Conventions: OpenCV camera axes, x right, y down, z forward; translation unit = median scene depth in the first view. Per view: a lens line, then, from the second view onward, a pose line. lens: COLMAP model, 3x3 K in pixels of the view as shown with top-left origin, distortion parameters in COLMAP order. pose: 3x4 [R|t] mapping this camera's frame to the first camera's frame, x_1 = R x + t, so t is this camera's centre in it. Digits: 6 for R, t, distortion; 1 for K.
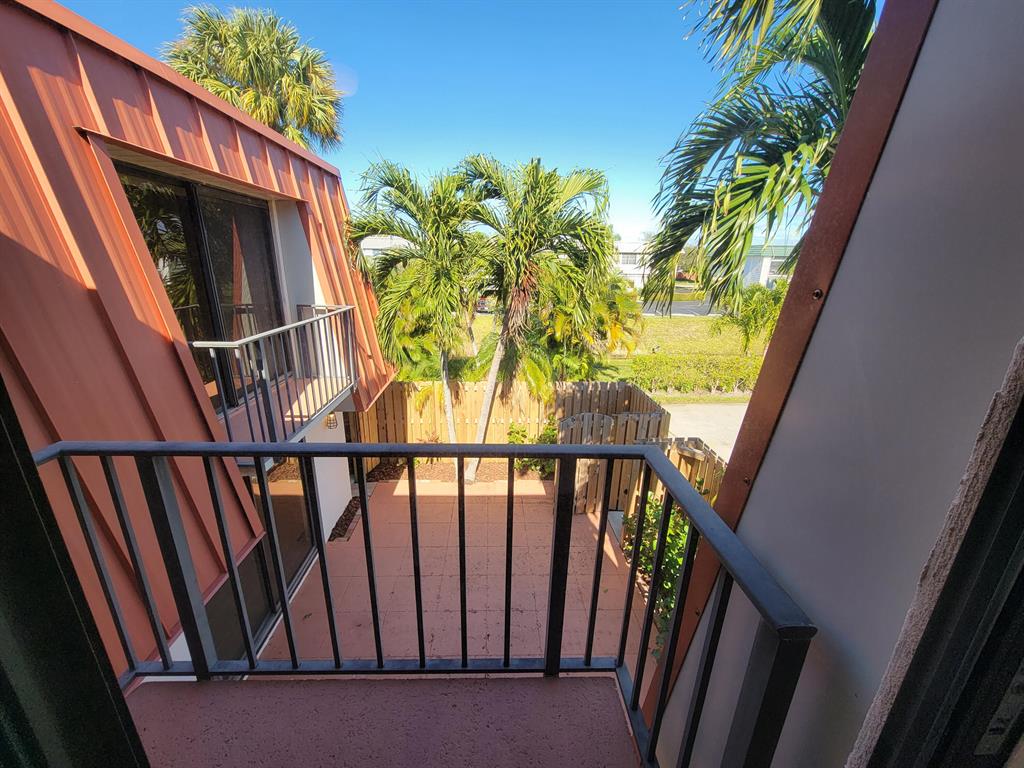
lens RADIAL K [[415.3, 0, 498.3], [0, 415.3, 399.2], [0, 0, 1]] dist [-0.004510, 0.000142]
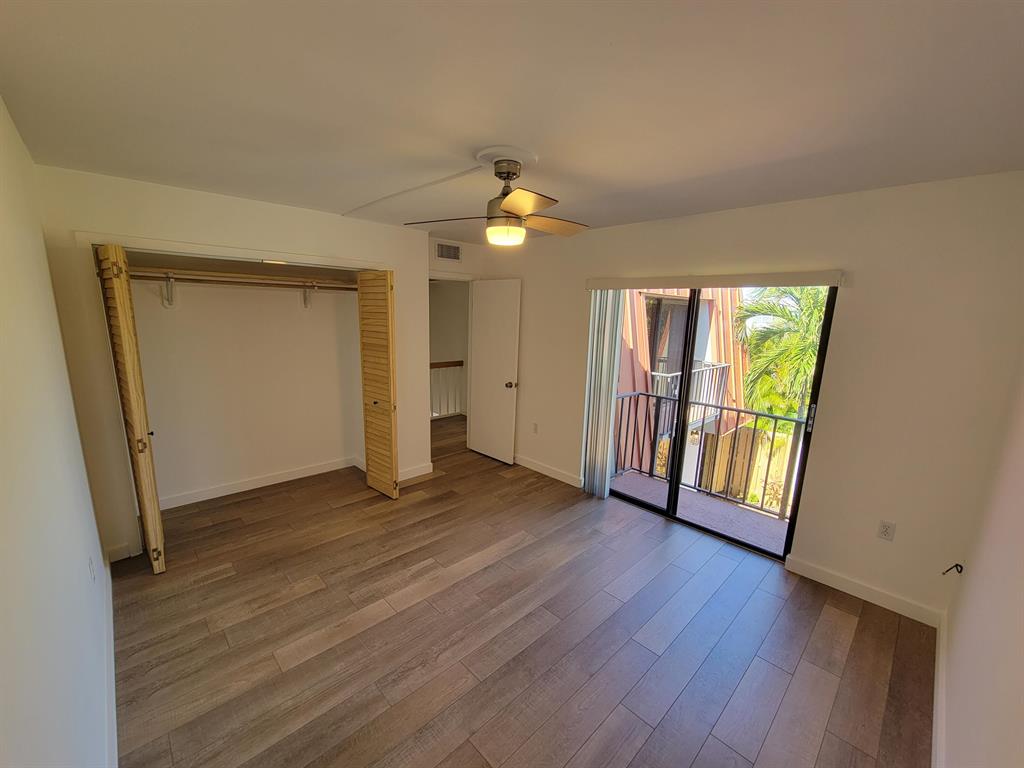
lens RADIAL K [[415.3, 0, 510.4], [0, 415.3, 393.9], [0, 0, 1]] dist [-0.004510, 0.000142]
pose [[0.683996, 0.149022, -0.714102, 0.162725], [-0.248253, 0.968034, -0.035773, 0.108746], [0.685945, 0.201747, 0.699127, -0.478686]]
